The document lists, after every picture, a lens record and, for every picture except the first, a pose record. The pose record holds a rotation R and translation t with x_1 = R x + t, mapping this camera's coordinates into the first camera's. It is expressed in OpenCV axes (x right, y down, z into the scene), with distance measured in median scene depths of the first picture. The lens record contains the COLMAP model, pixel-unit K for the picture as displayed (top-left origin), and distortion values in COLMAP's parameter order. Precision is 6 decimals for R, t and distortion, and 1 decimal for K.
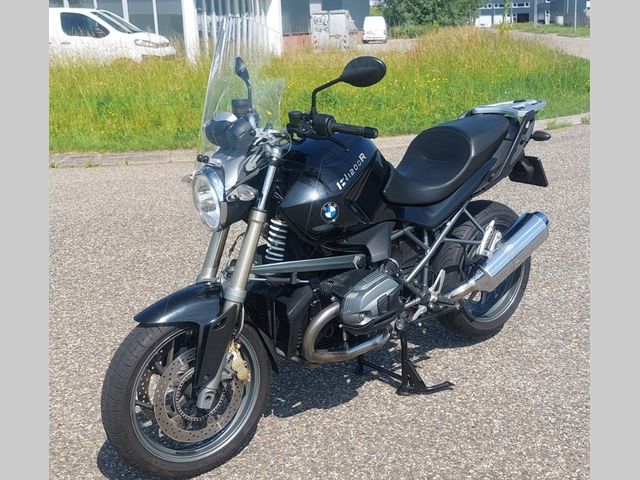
lens RADIAL K [[826.8, 0, 320.4], [0, 826.8, 236.4], [0, 0, 1]] dist [0.071817, 0.000000]
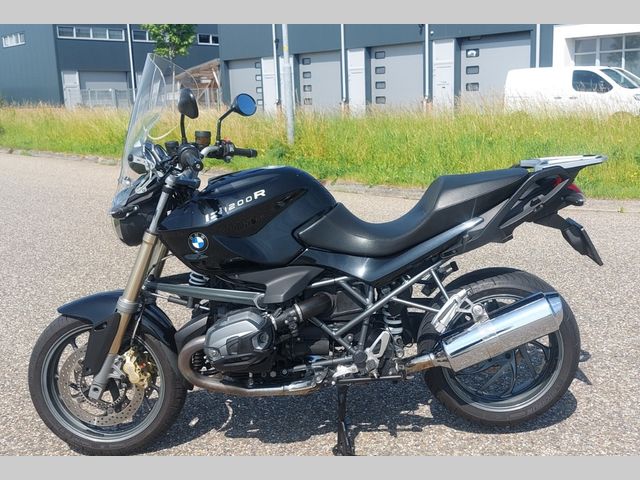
lens RADIAL K [[729.4, 0, 324.1], [0, 729.4, 242.4], [0, 0, 1]] dist [0.020976, 0.000000]
pose [[0.752017, 0.134709, -0.645232, 0.604558], [-0.157719, 0.987232, 0.022290, -0.063405], [0.639996, 0.085003, 0.763662, 0.353684]]
